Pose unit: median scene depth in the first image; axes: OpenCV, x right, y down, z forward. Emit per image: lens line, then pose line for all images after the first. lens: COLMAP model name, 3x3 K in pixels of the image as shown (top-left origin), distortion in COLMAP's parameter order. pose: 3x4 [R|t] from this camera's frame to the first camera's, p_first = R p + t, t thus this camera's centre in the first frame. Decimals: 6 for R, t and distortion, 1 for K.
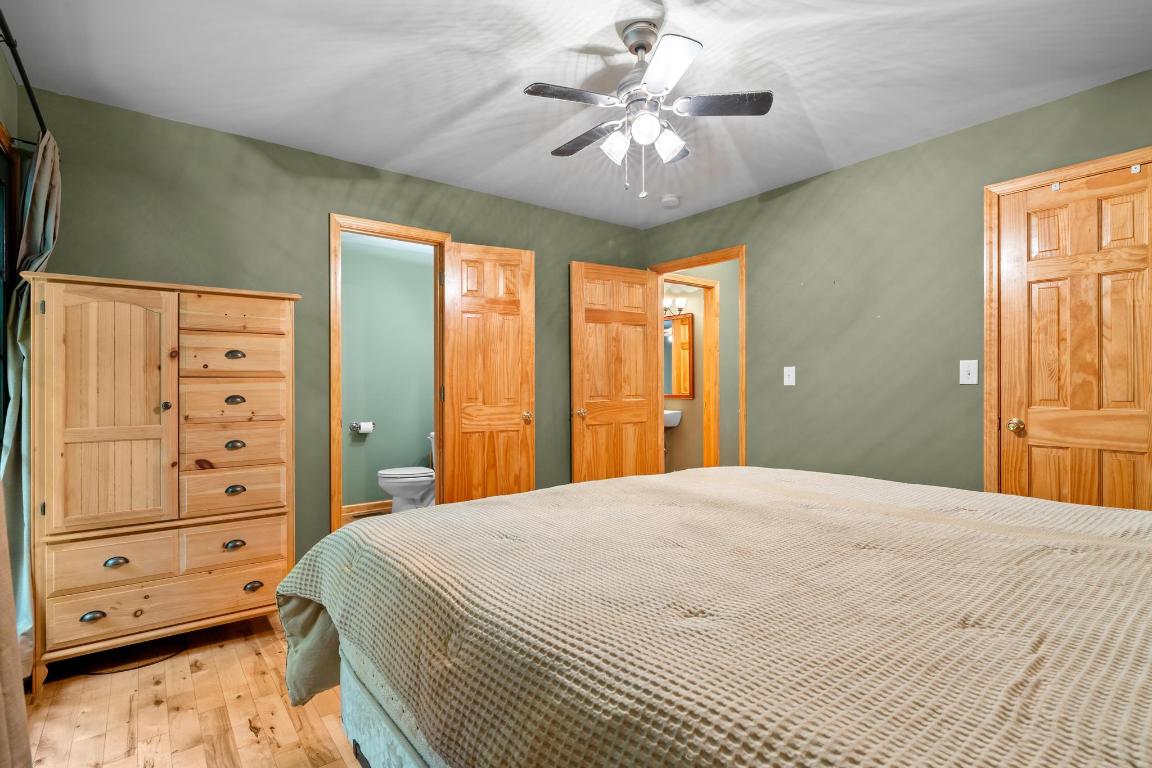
lens RADIAL K [[557.5, 0, 575.7], [0, 557.5, 384.7], [0, 0, 1]] dist [-0.003538, 0.002474]
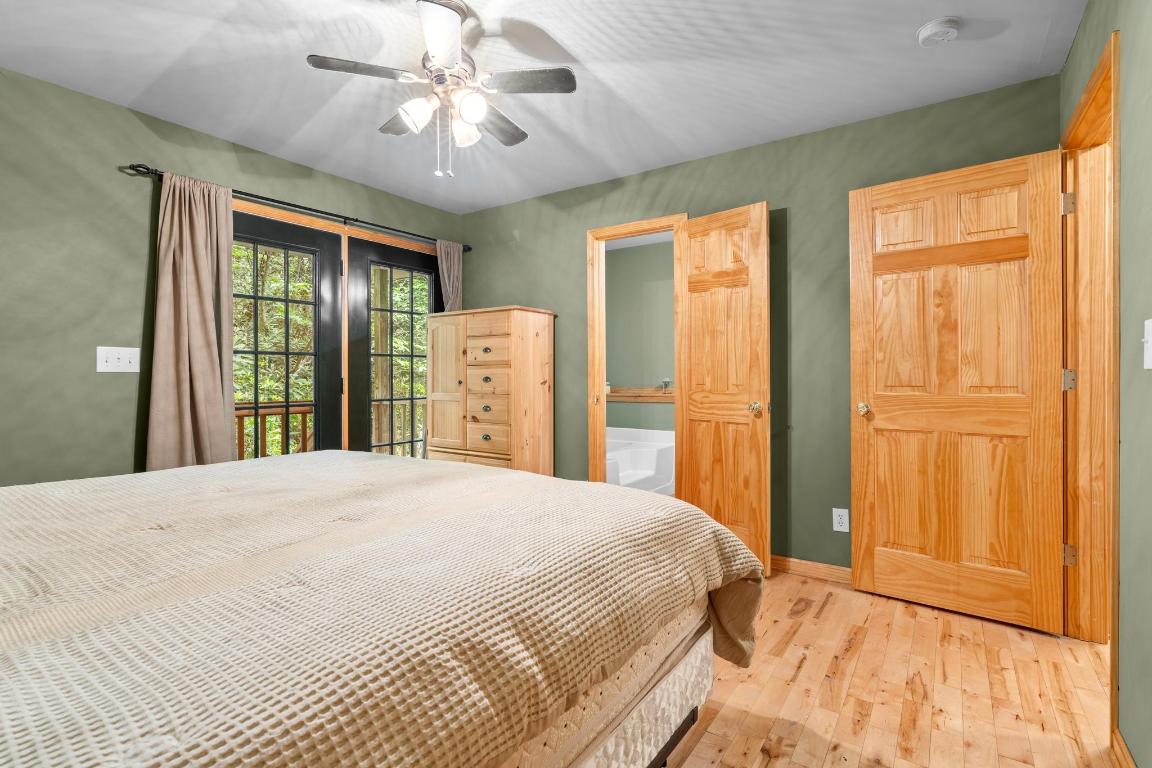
lens RADIAL K [[557.5, 0, 575.9], [0, 557.5, 378.5], [0, 0, 1]] dist [-0.003538, 0.002474]
pose [[0.289763, 0.014738, -0.956985, 0.625074], [0.004114, 0.999853, 0.016644, -0.000744], [0.957089, -0.008760, 0.289660, 0.519395]]
